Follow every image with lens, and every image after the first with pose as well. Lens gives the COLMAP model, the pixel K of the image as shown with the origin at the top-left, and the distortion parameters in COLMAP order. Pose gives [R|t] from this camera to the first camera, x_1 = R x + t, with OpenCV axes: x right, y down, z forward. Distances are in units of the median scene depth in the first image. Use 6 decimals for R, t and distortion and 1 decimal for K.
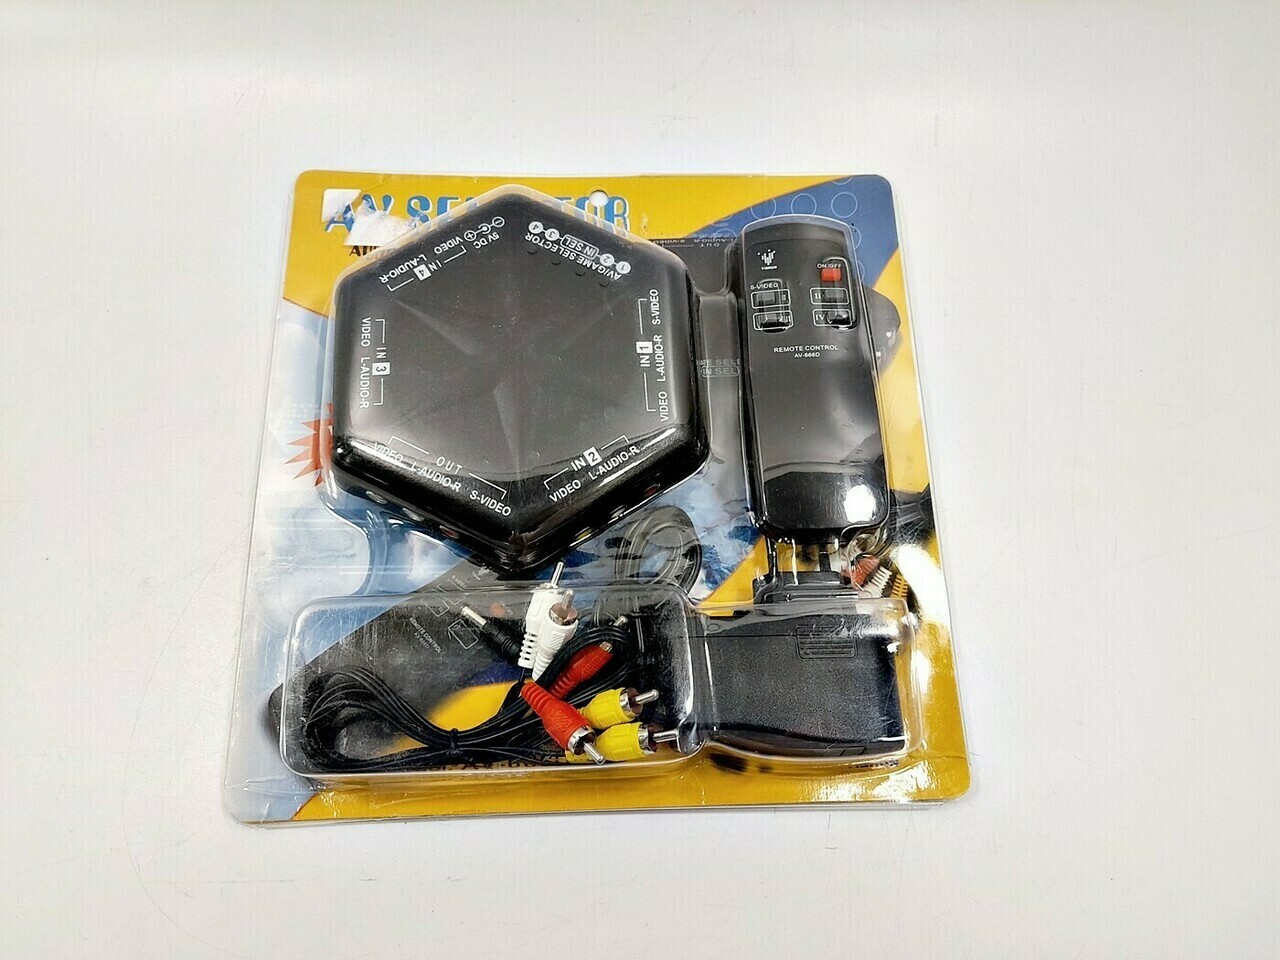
lens RADIAL K [[946.1, 0, 654.9], [0, 946.1, 481.8], [0, 0, 1]] dist [0.004536, -0.004783]
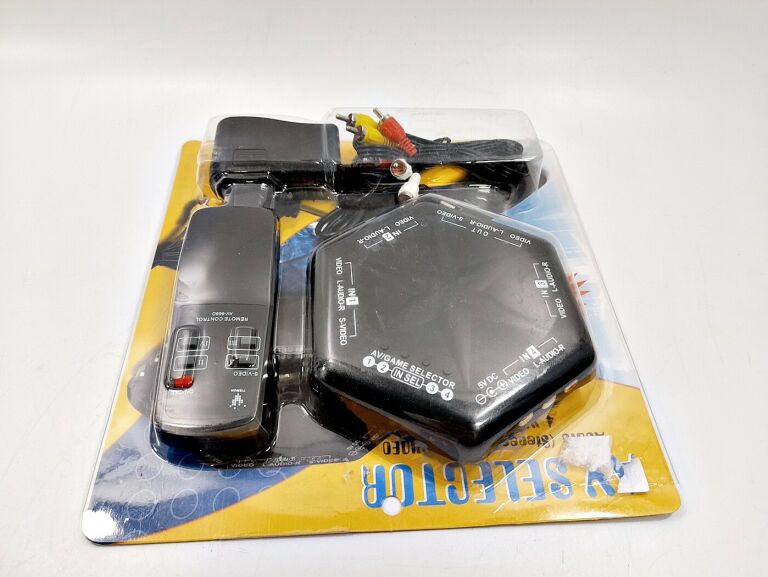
lens RADIAL K [[567.6, 0, 392.9], [0, 567.6, 289.6], [0, 0, 1]] dist [0.004536, -0.004783]
pose [[-0.994111, -0.045940, -0.098144, 0.010289], [-0.057914, -0.540253, 0.839507, -0.772926], [-0.091590, 0.840248, 0.534411, 0.548394]]
